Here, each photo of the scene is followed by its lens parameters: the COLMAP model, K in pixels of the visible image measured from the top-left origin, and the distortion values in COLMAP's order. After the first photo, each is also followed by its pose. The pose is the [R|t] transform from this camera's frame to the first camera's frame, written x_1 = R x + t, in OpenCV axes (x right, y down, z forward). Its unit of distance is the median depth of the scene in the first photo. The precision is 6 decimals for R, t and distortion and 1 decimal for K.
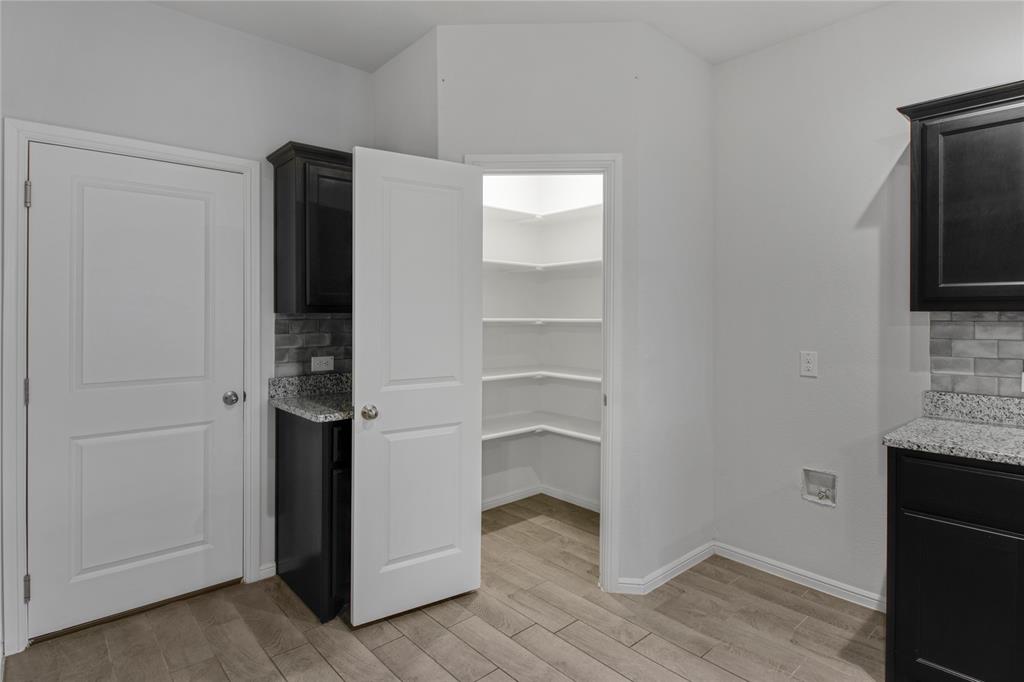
lens RADIAL K [[541.1, 0, 507.7], [0, 541.1, 318.2], [0, 0, 1]] dist [-0.002536, -0.000865]
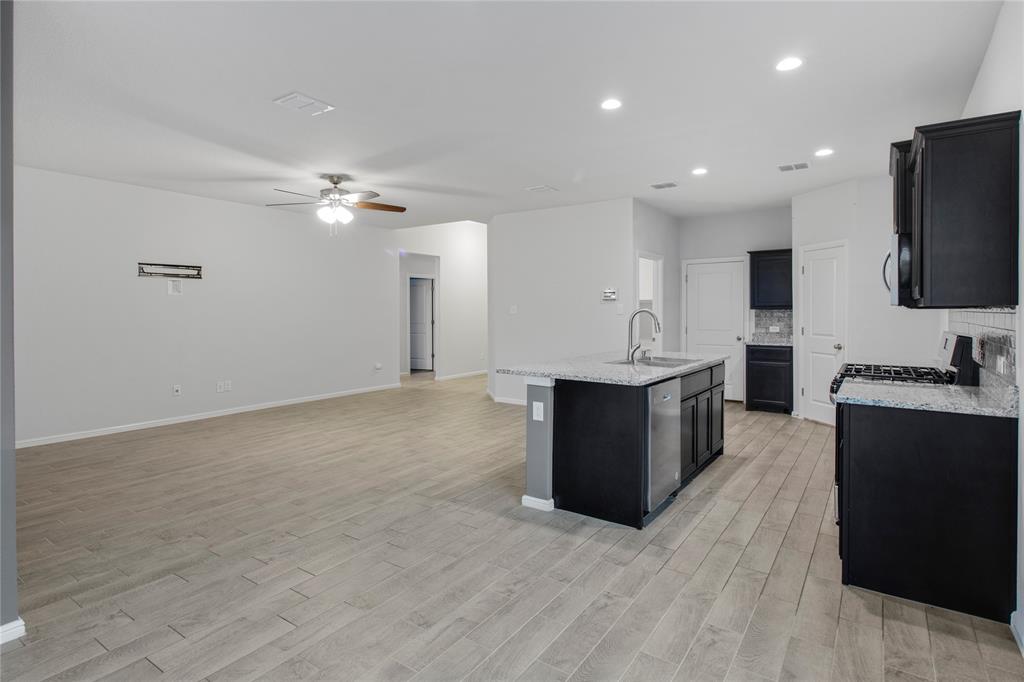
lens RADIAL K [[532.5, 0, 499.5], [0, 532.5, 315.3], [0, 0, 1]] dist [-0.011872, -0.000316]
pose [[0.223158, 0.005974, -0.974764, 2.337647], [-0.005983, 0.999971, 0.004759, 0.020000], [0.974764, 0.004770, 0.223187, -1.044677]]
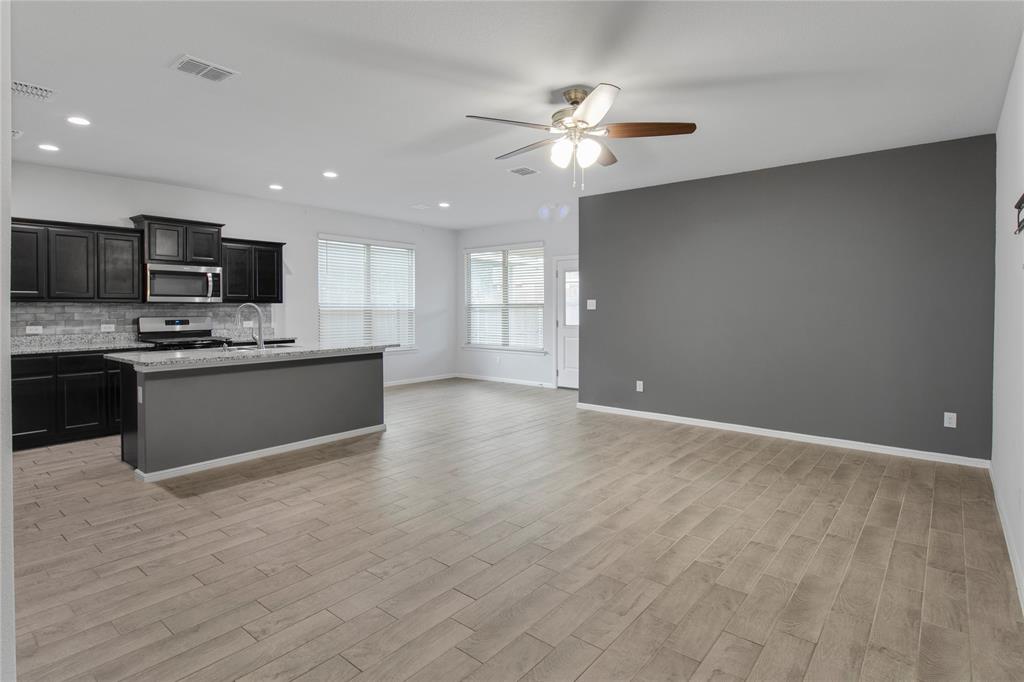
lens RADIAL K [[522.4, 0, 513.9], [0, 522.4, 314.8], [0, 0, 1]] dist [0.005494, -0.001176]
pose [[-0.169607, -0.020962, 0.985289, -1.741923], [0.002563, 0.999761, 0.021711, -0.001075], [-0.985508, 0.006208, -0.169513, -0.795974]]
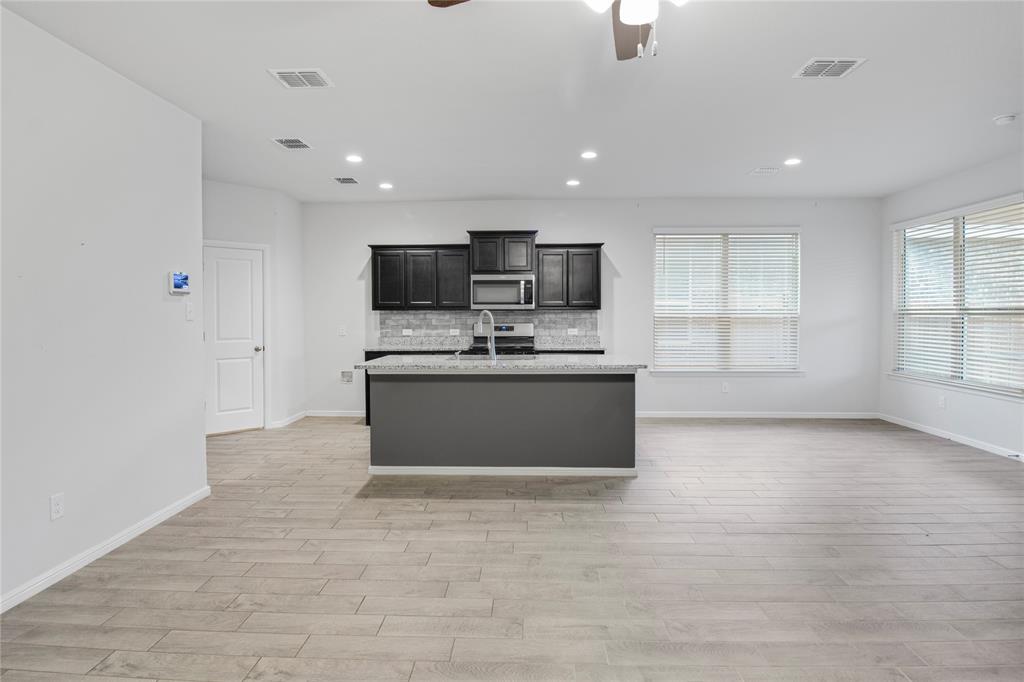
lens RADIAL K [[541.0, 0, 516.6], [0, 541.0, 324.3], [0, 0, 1]] dist [-0.017331, -0.001529]
pose [[0.680787, -0.021902, 0.732154, -0.902758], [0.008518, 0.999722, 0.021986, 0.005361], [-0.732432, -0.008731, 0.680784, -1.610328]]
